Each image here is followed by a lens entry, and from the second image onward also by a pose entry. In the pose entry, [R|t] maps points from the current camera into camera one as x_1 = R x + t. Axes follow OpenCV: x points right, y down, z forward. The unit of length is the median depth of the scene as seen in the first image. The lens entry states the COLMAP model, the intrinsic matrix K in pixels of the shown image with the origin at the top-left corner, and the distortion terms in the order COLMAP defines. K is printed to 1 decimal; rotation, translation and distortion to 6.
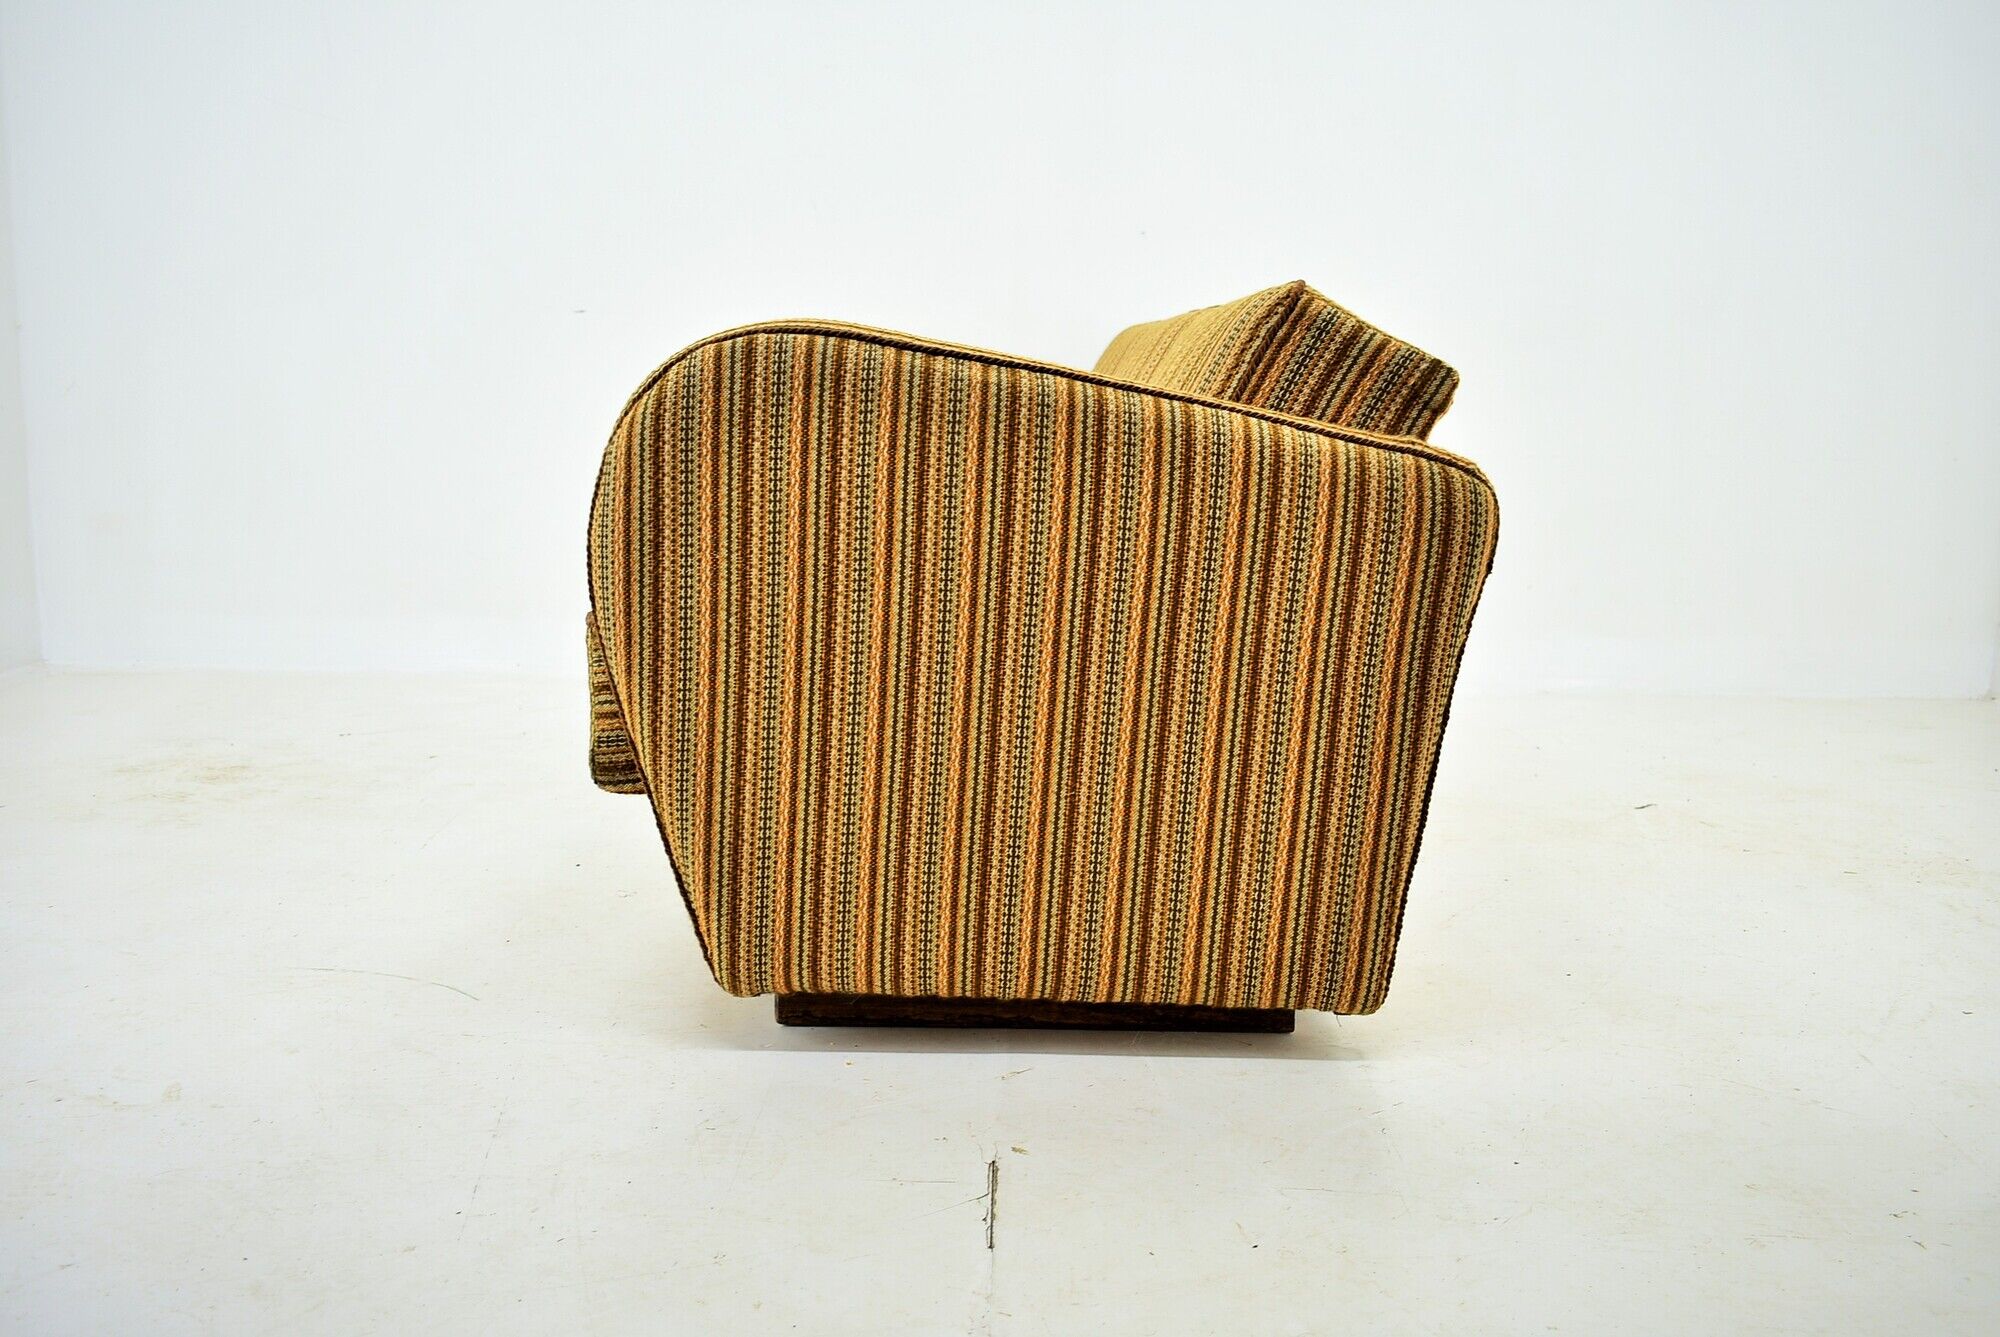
lens RADIAL K [[1720.7, 0, 1000.7], [0, 1720.7, 669.0], [0, 0, 1]] dist [-0.033459, 0.008954]
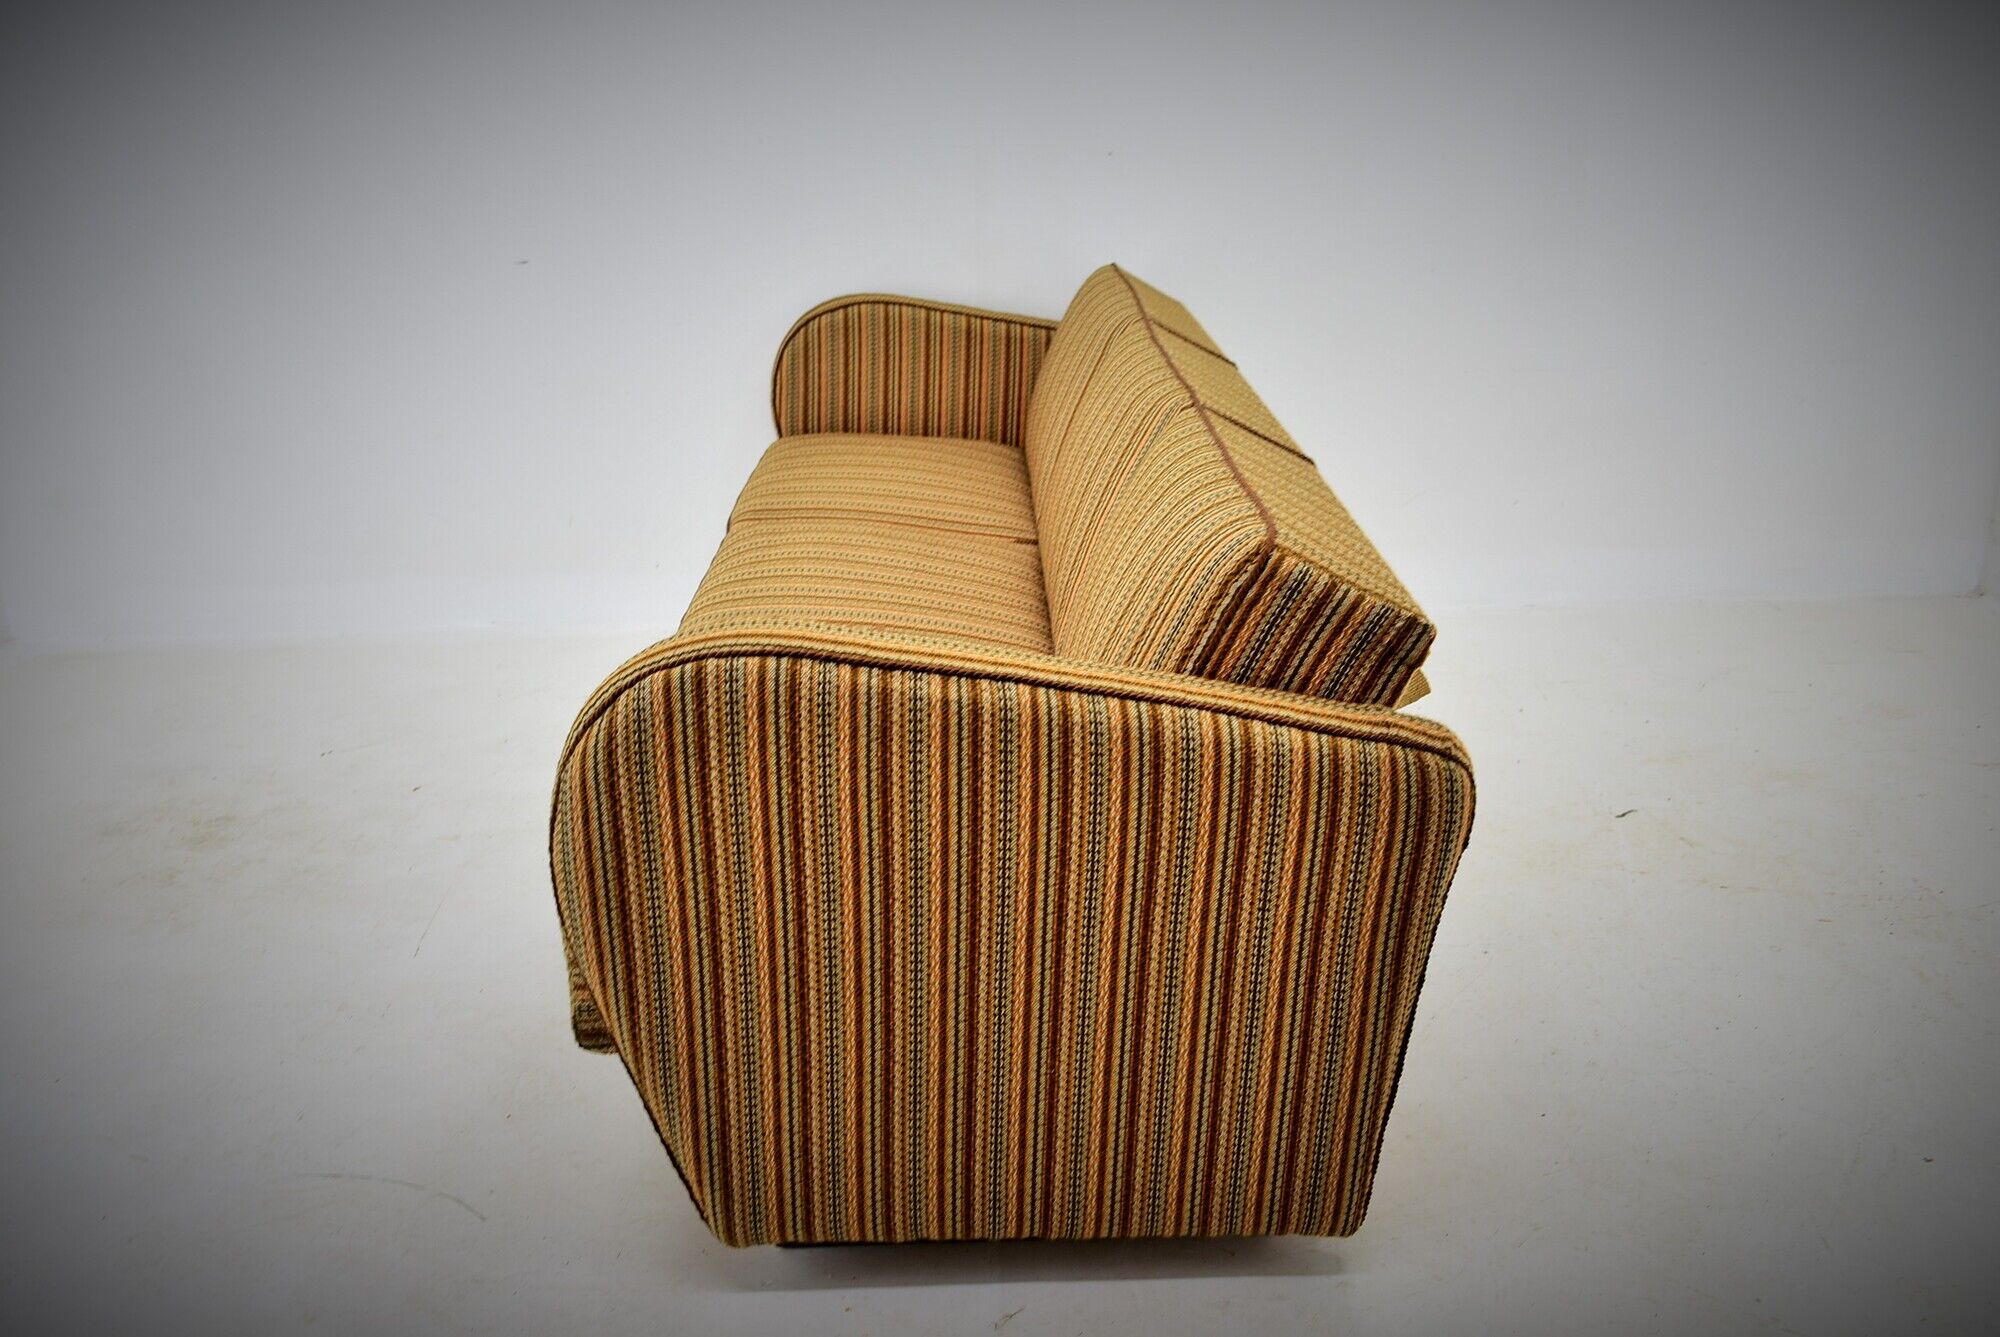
lens RADIAL K [[1720.7, 0, 1000.1], [0, 1720.7, 659.0], [0, 0, 1]] dist [-0.033459, 0.008954]
pose [[0.999013, -0.044411, 0.000567, 0.021676], [0.043637, 0.983822, 0.173751, -0.347542], [-0.008274, -0.173555, 0.984789, 0.049055]]
